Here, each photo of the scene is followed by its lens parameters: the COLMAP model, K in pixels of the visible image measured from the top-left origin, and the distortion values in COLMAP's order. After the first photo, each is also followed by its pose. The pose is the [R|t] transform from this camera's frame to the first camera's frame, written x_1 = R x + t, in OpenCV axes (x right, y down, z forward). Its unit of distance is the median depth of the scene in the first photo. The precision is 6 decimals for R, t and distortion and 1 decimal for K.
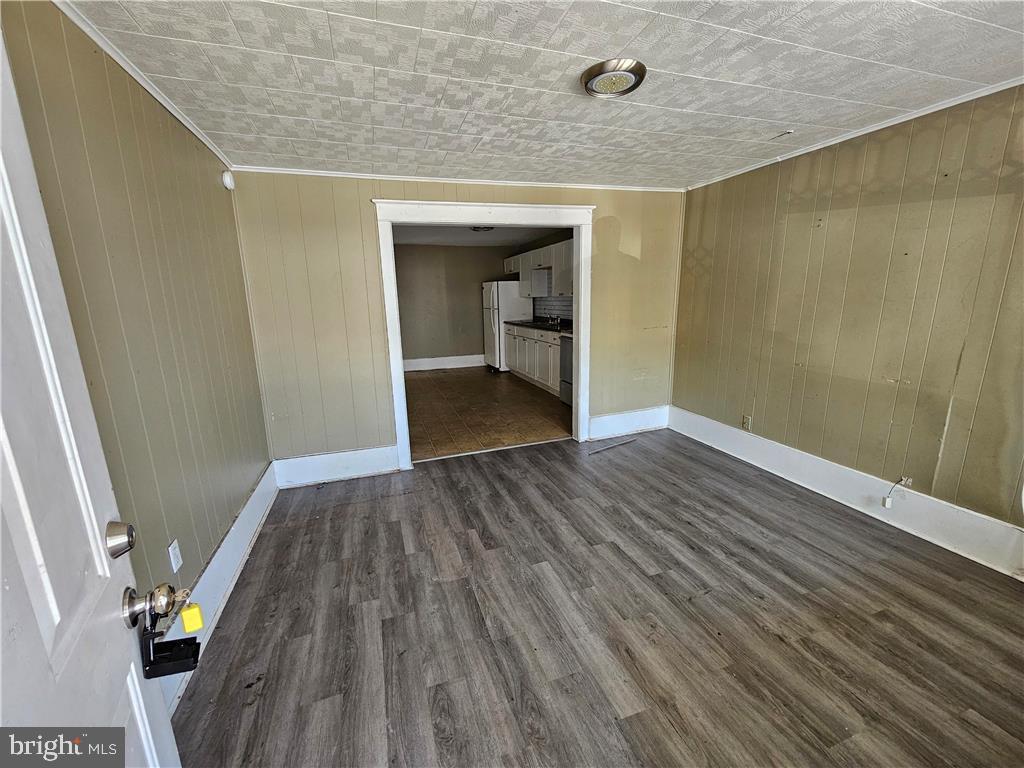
lens RADIAL K [[421.3, 0, 513.3], [0, 421.3, 380.4], [0, 0, 1]] dist [-0.007131, 0.003208]
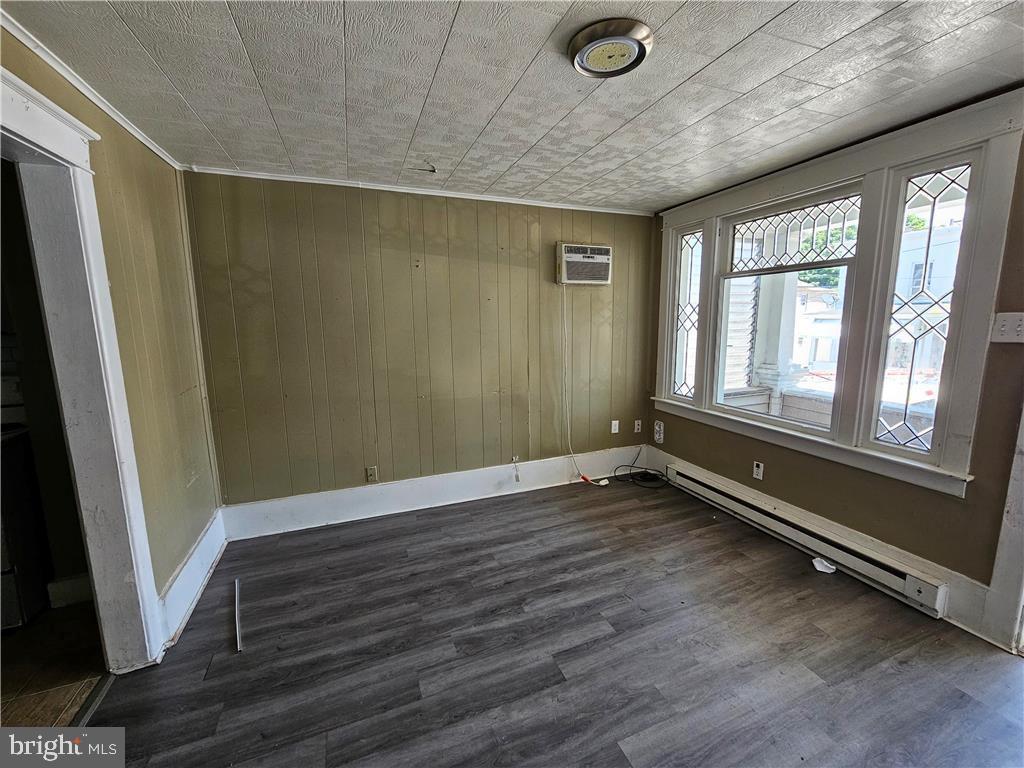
lens RADIAL K [[421.3, 0, 515.5], [0, 421.3, 383.1], [0, 0, 1]] dist [-0.007131, 0.003208]
pose [[-0.043149, -0.130360, 0.990527, -0.415415], [0.214393, 0.967145, 0.136622, -0.190714], [-0.975794, 0.218257, -0.013783, 0.918624]]
